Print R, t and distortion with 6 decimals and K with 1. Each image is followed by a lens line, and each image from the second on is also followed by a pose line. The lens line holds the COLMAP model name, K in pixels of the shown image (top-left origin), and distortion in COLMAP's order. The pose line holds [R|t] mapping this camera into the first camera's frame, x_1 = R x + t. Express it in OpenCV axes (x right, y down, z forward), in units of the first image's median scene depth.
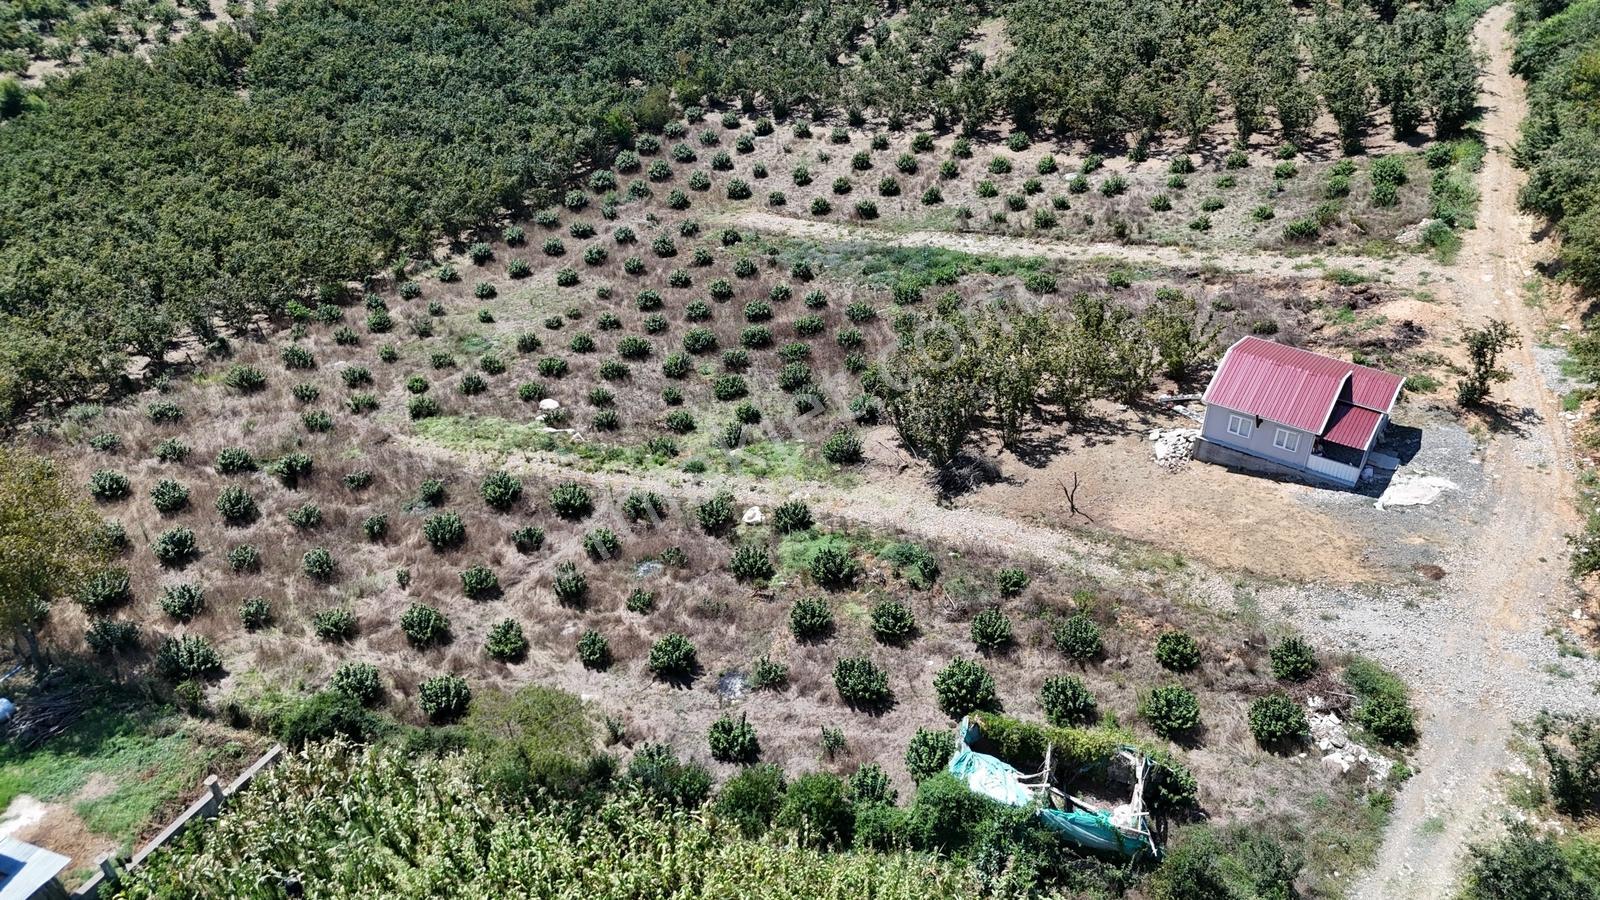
lens RADIAL K [[1175.2, 0, 798.4], [0, 1175.2, 455.2], [0, 0, 1]] dist [0.073608, -0.073452]
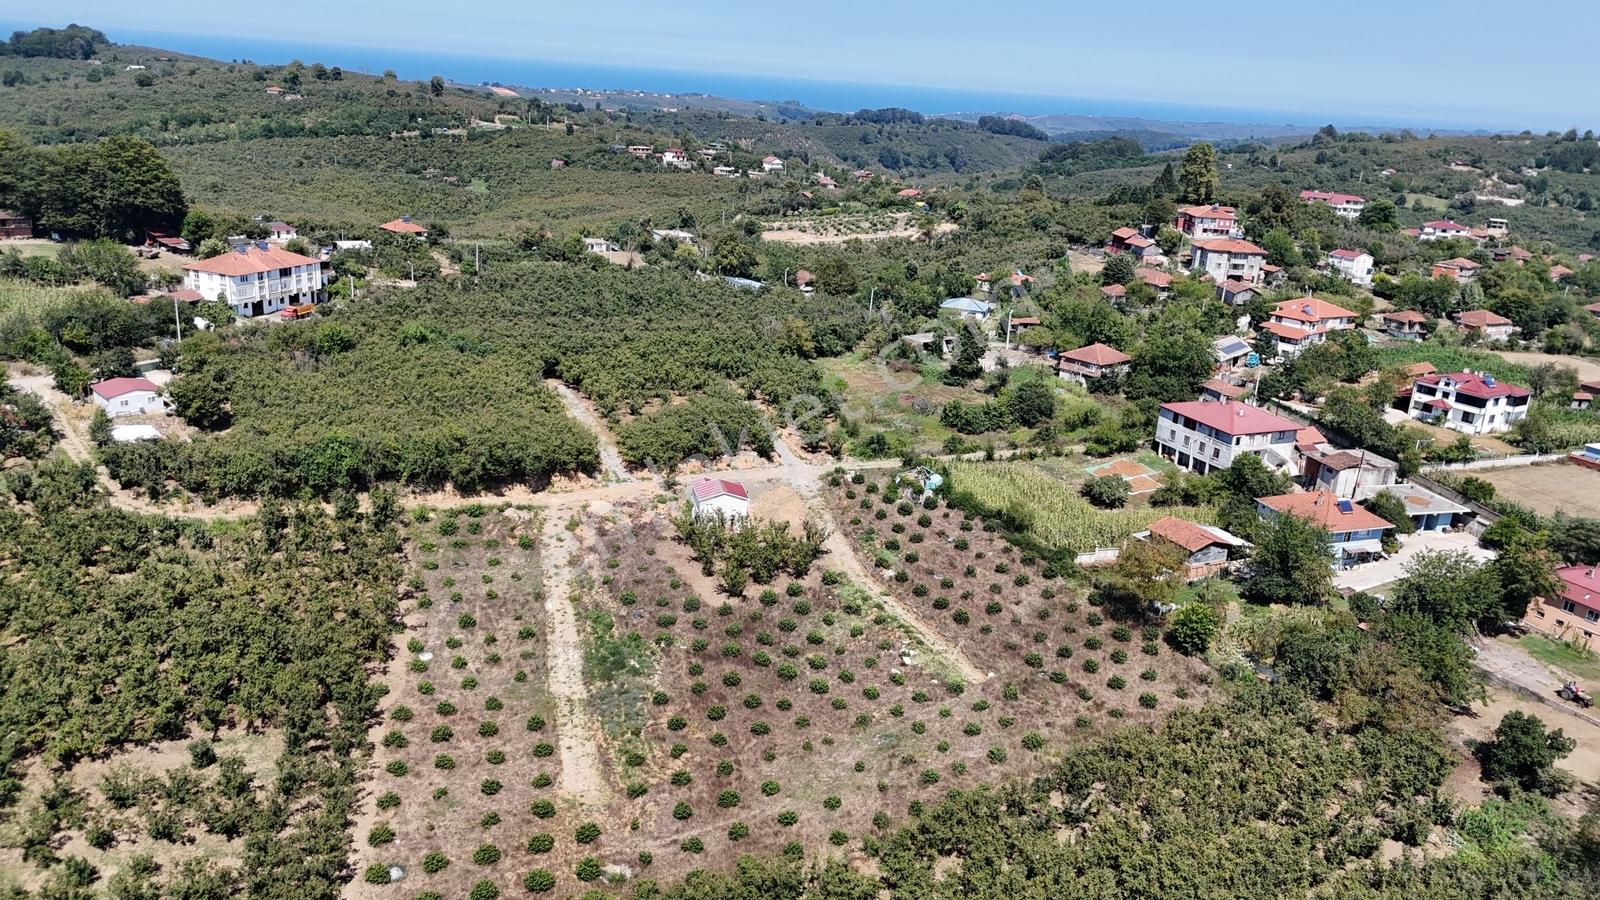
lens RADIAL K [[1175.2, 0, 797.0], [0, 1175.2, 444.0], [0, 0, 1]] dist [0.073608, -0.073452]
pose [[-0.726551, -0.220982, 0.650608, -1.330753], [0.383488, 0.655268, 0.650815, -1.668788], [-0.570141, 0.722351, -0.391341, 1.711101]]
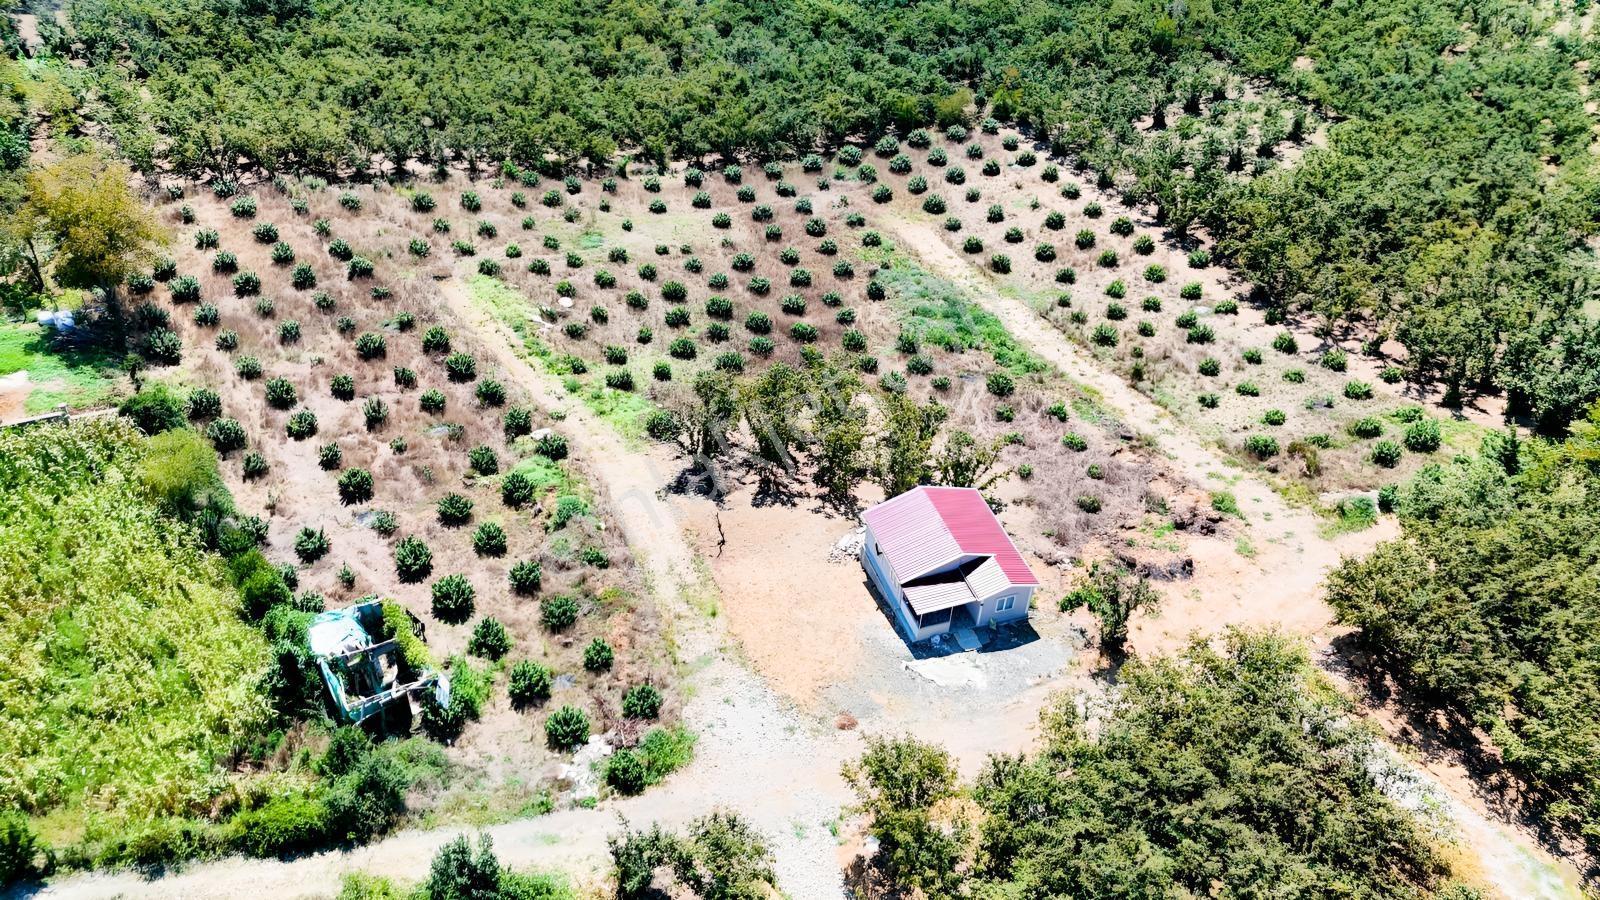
lens RADIAL K [[1175.2, 0, 799.9], [0, 1175.2, 447.4], [0, 0, 1]] dist [0.073608, -0.073452]
pose [[0.796242, 0.437220, -0.418136, 0.654702], [-0.415485, 0.897584, 0.147357, -0.216293], [0.439739, 0.056398, 0.896353, -0.021614]]
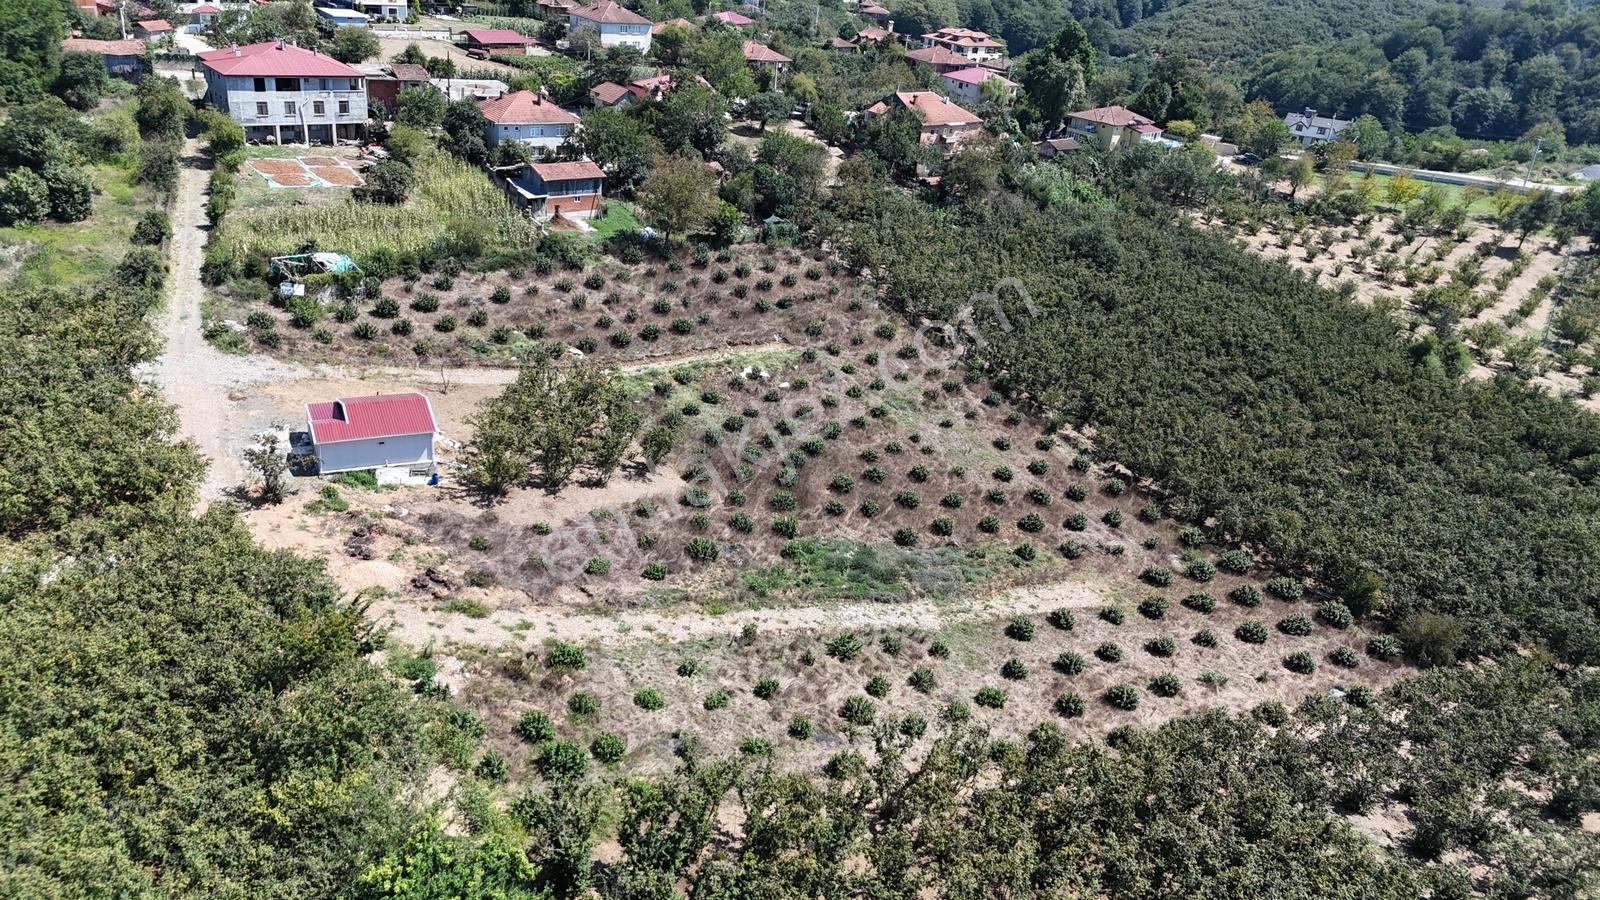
lens RADIAL K [[1175.2, 0, 801.7], [0, 1175.2, 458.1], [0, 0, 1]] dist [0.073608, -0.073452]
pose [[-0.489523, 0.364674, -0.792073, 1.177227], [-0.592713, 0.527091, 0.608988, -1.071349], [0.639577, 0.767586, -0.041876, 1.285762]]
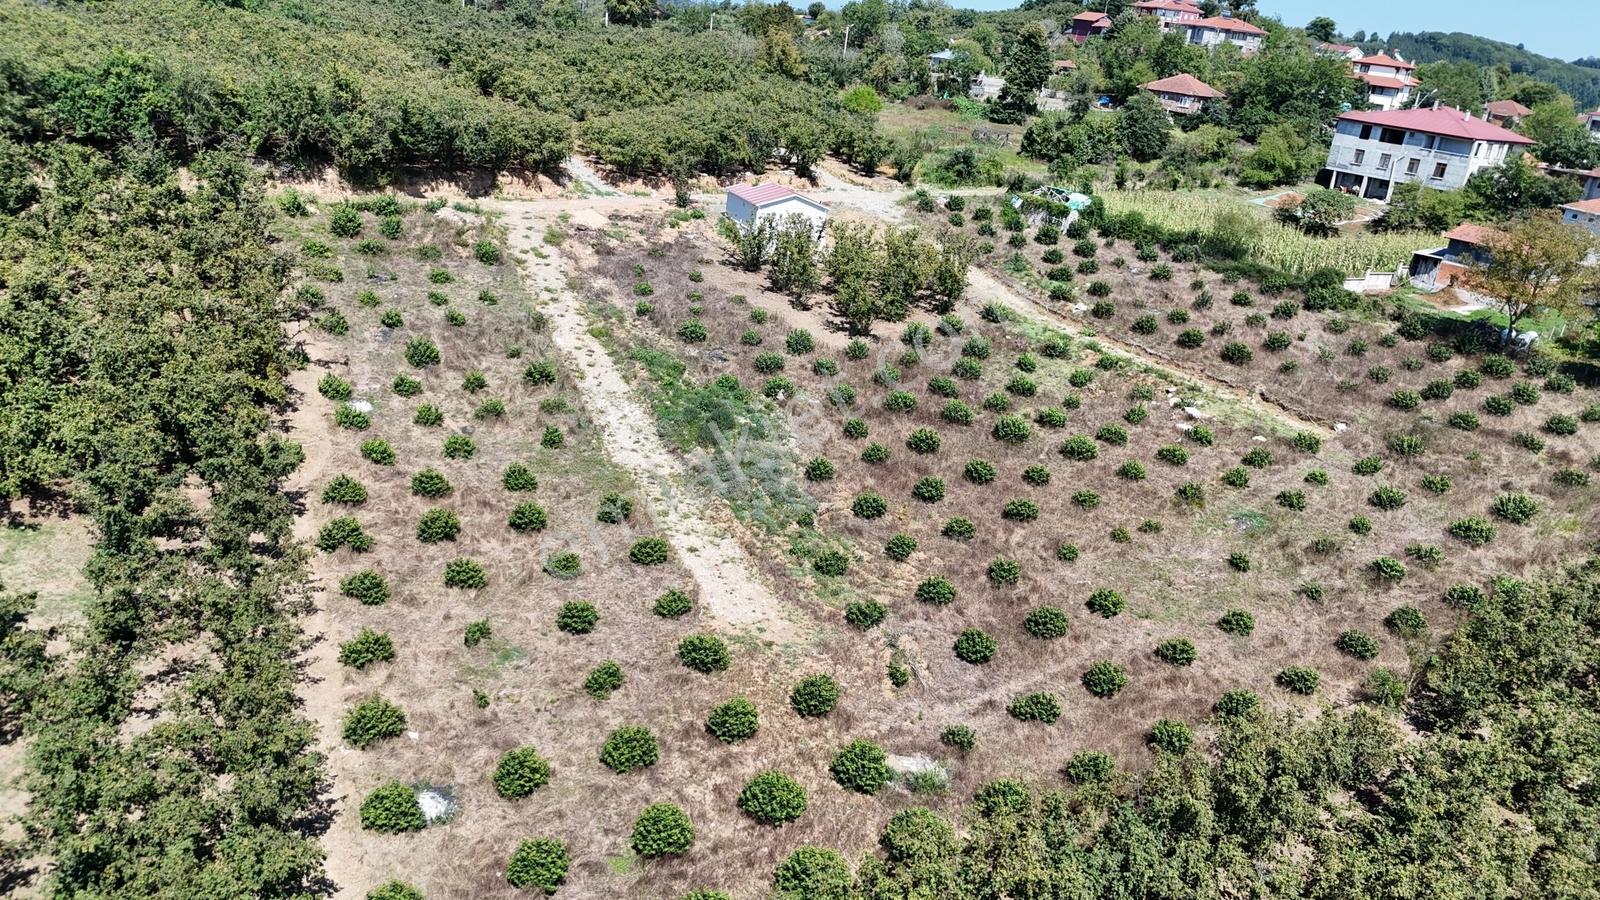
lens RADIAL K [[1175.2, 0, 795.5], [0, 1175.2, 448.1], [0, 0, 1]] dist [0.073608, -0.073452]
pose [[-0.839484, -0.253555, 0.480600, -0.486137], [0.250568, 0.604178, 0.756429, -1.042903], [-0.482165, 0.755433, -0.443665, 1.851253]]
